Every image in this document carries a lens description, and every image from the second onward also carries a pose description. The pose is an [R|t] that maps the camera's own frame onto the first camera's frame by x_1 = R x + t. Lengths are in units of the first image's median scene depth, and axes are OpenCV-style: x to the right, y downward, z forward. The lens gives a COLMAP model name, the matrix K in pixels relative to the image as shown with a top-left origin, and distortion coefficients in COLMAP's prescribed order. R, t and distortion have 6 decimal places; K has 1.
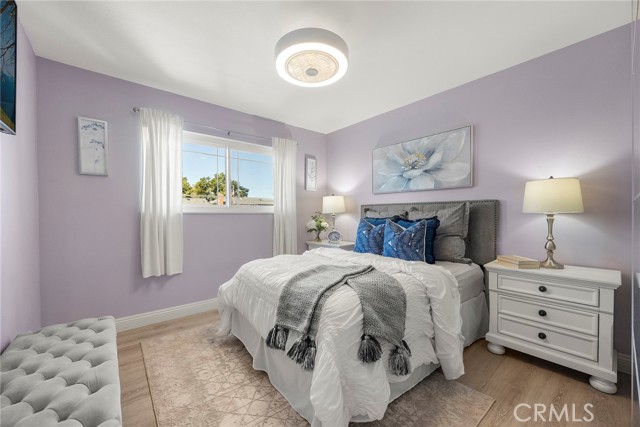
lens RADIAL K [[248.7, 0, 325.2], [0, 248.7, 218.8], [0, 0, 1]] dist [0.000665, 0.000206]
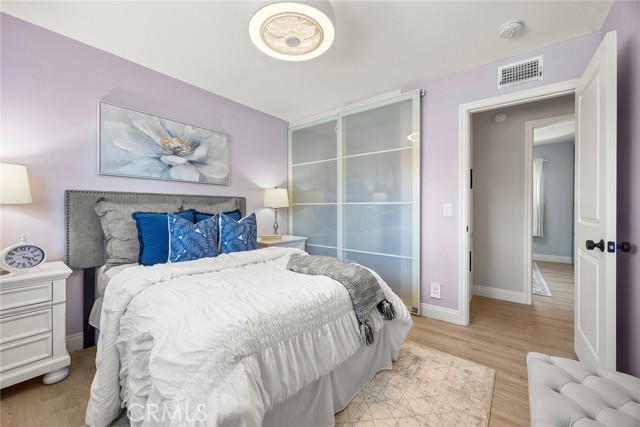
lens RADIAL K [[248.7, 0, 324.8], [0, 248.7, 207.0], [0, 0, 1]] dist [0.000665, 0.000206]
pose [[-0.191090, 0.005578, 0.981557, -0.591426], [0.015143, 0.999882, -0.002734, -0.010975], [-0.981456, 0.014341, -0.191152, 0.666931]]
